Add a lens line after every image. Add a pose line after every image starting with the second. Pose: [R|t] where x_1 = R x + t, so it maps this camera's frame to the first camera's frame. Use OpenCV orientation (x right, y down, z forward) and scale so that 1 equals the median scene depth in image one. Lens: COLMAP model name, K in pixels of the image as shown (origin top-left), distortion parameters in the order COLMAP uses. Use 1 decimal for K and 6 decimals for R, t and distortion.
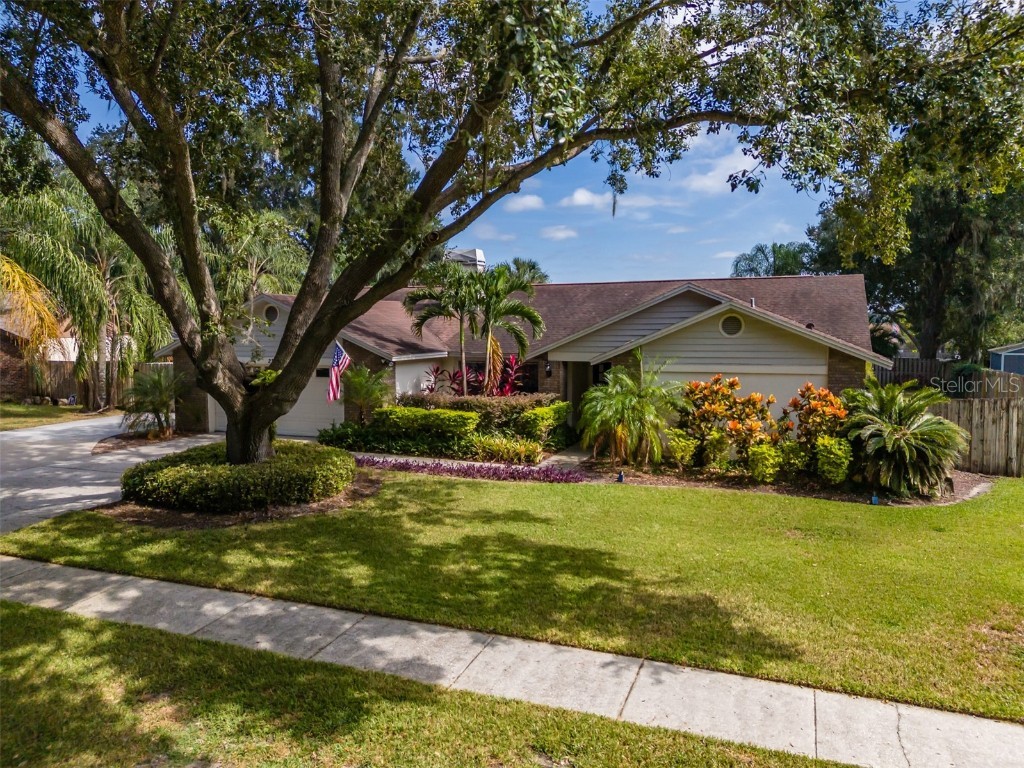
lens RADIAL K [[749.8, 0, 512.0], [0, 749.8, 384.0], [0, 0, 1]] dist [0.074895, -0.078971]
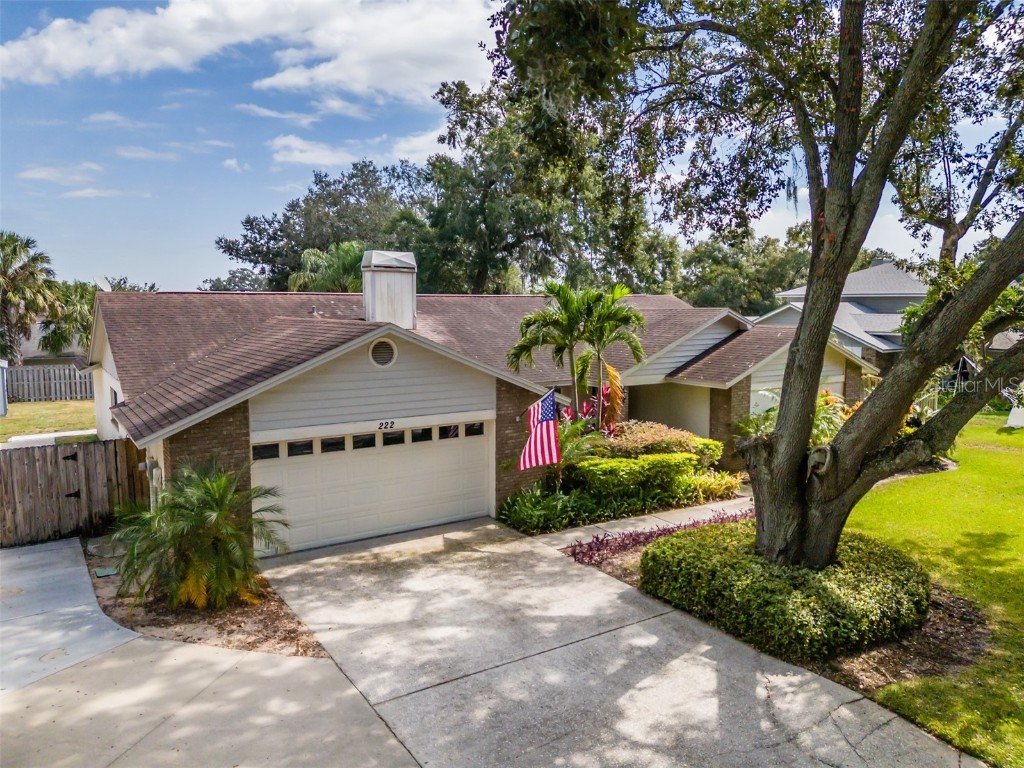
lens RADIAL K [[749.8, 0, 512.0], [0, 749.8, 384.0], [0, 0, 1]] dist [0.074895, -0.078971]
pose [[0.581167, -0.086677, 0.809155, -0.916798], [0.065650, 0.996064, 0.059546, -0.115854], [-0.811132, 0.018515, 0.584570, 0.634187]]
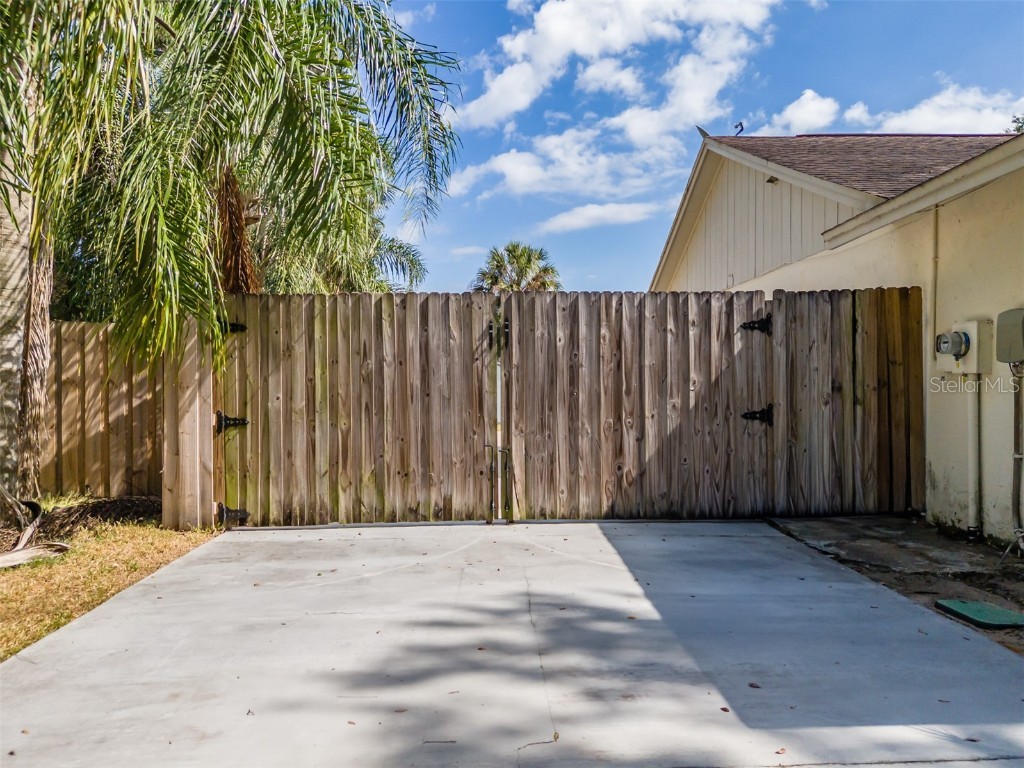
lens RADIAL K [[749.8, 0, 512.0], [0, 749.8, 384.0], [0, 0, 1]] dist [0.074895, -0.078971]
pose [[0.923272, -0.000318, 0.384148, -0.778004], [0.031367, 0.996723, -0.074564, 0.023512], [-0.382865, 0.080893, 0.920256, 1.203984]]
